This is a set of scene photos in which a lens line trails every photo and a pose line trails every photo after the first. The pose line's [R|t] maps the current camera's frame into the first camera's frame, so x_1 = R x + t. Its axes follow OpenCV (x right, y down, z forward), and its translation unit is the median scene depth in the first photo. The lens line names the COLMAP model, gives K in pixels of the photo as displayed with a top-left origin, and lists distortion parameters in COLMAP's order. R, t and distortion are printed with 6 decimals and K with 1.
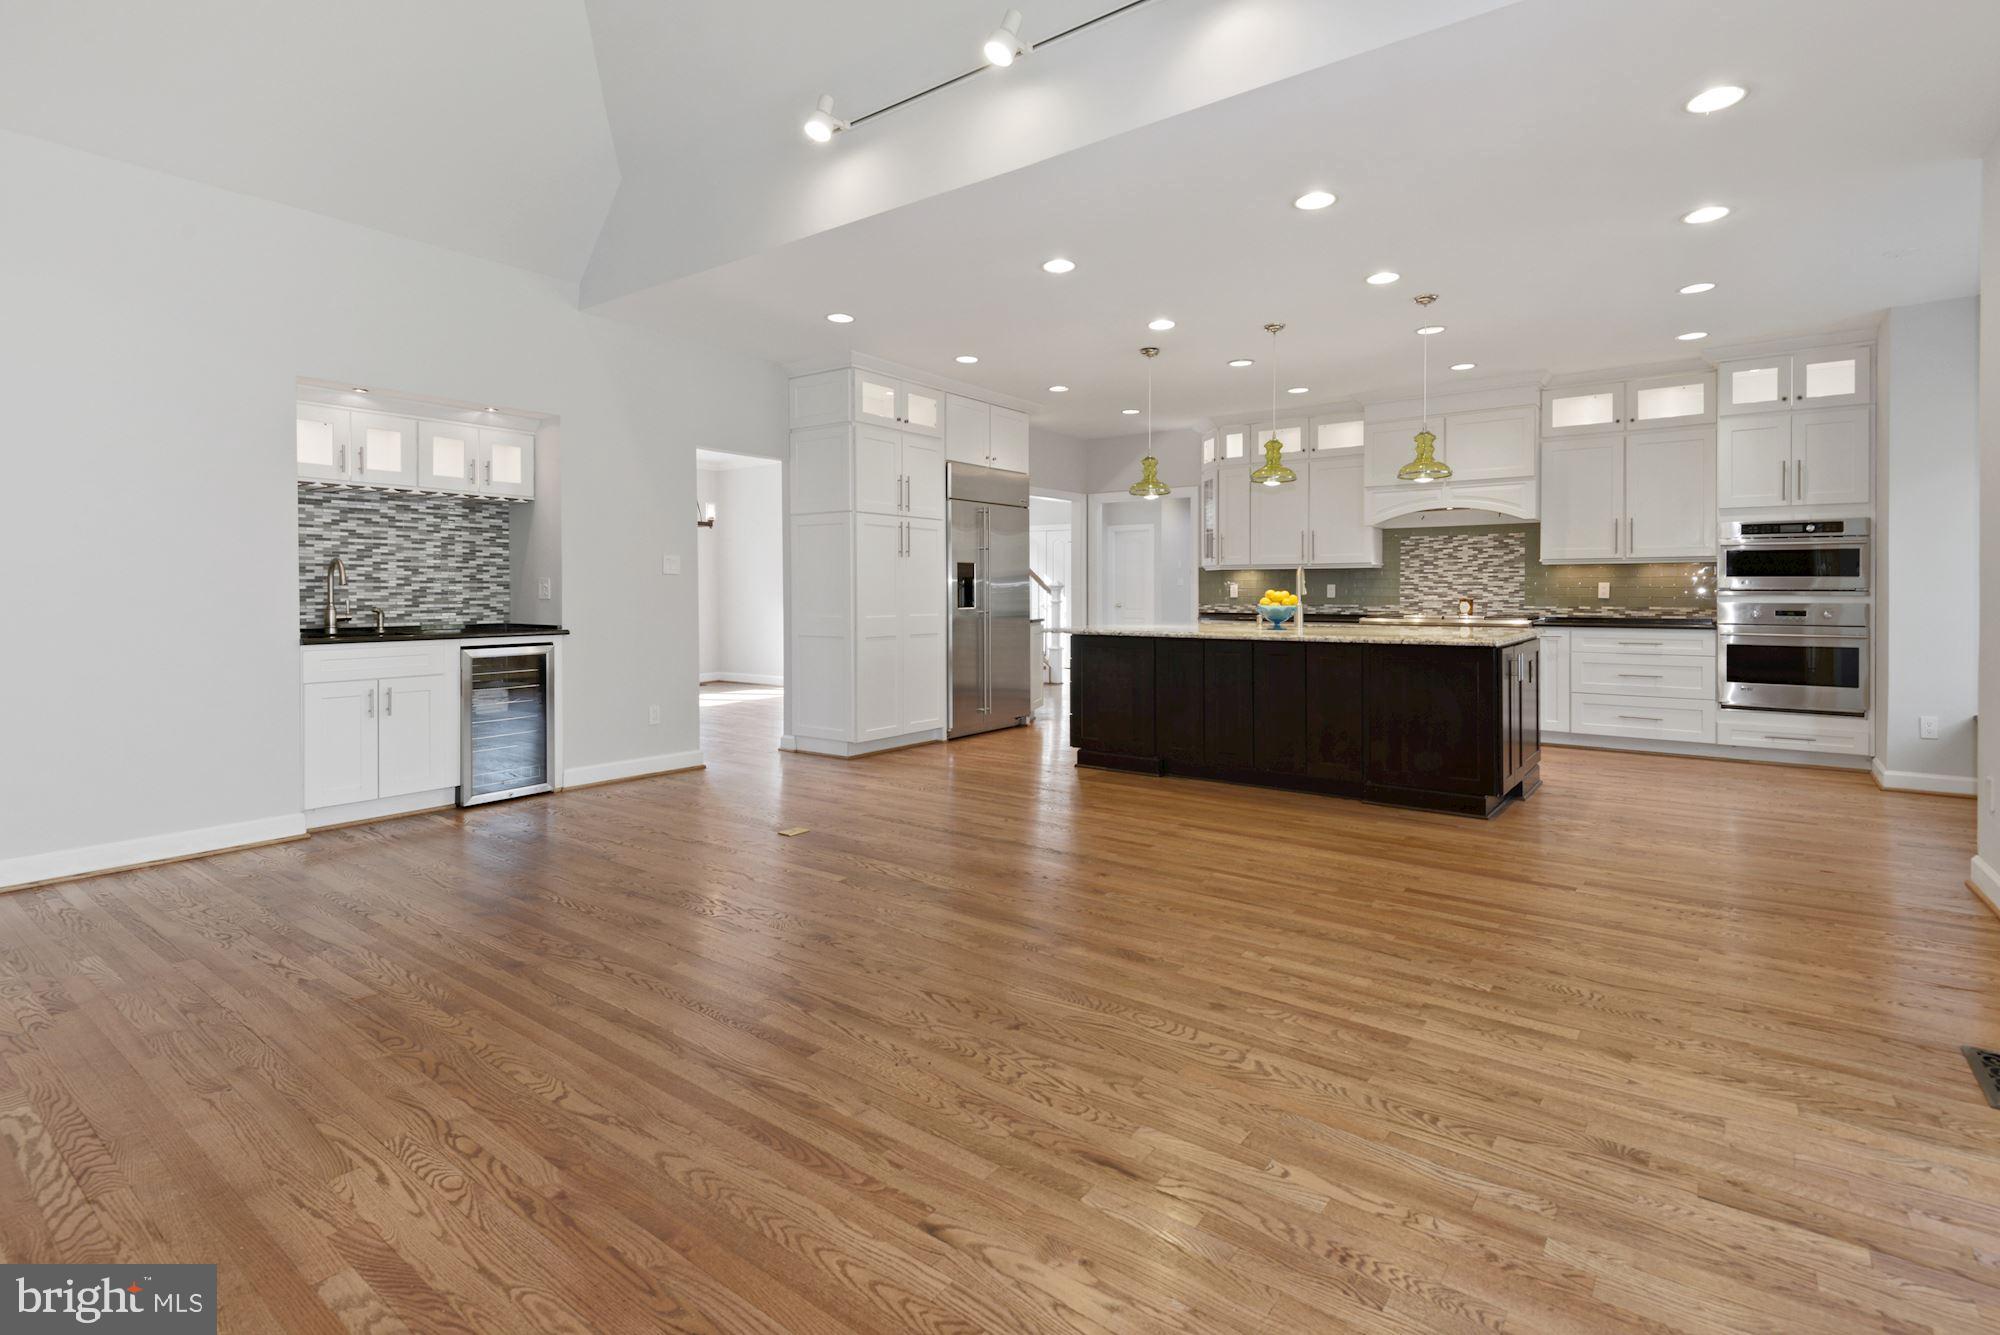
lens RADIAL K [[955.8, 0, 1026.1], [0, 955.8, 592.9], [0, 0, 1]] dist [0.028349, -0.010228]
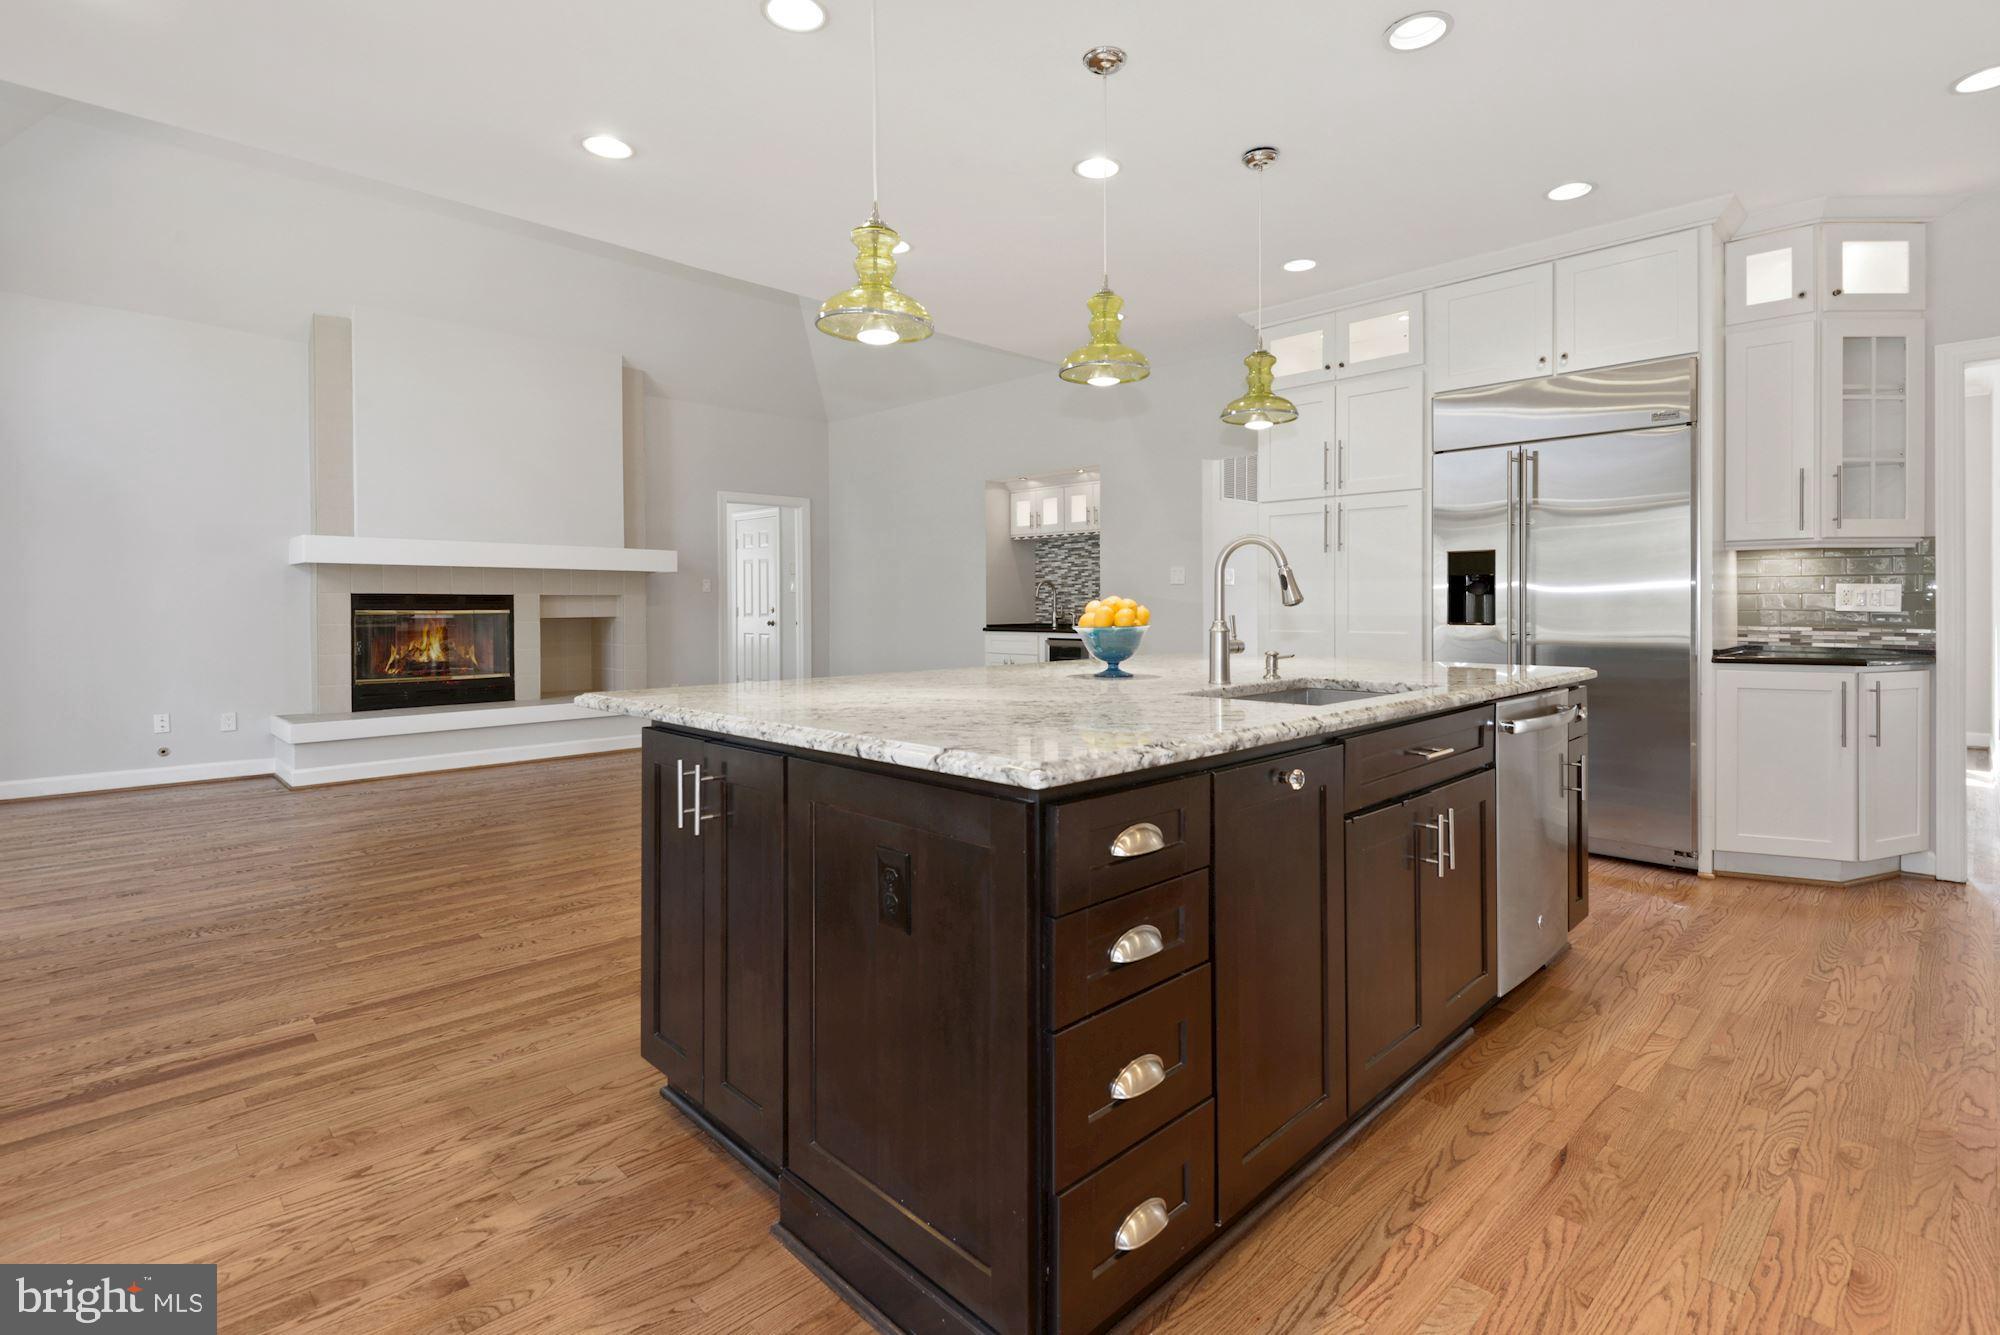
lens RADIAL K [[955.8, 0, 1018.8], [0, 955.8, 608.1], [0, 0, 1]] dist [0.028349, -0.010228]
pose [[-0.170835, 0.004773, -0.985288, 0.855803], [0.001905, 0.999988, 0.004514, 0.003188], [0.985298, -0.001106, -0.170842, 1.182560]]
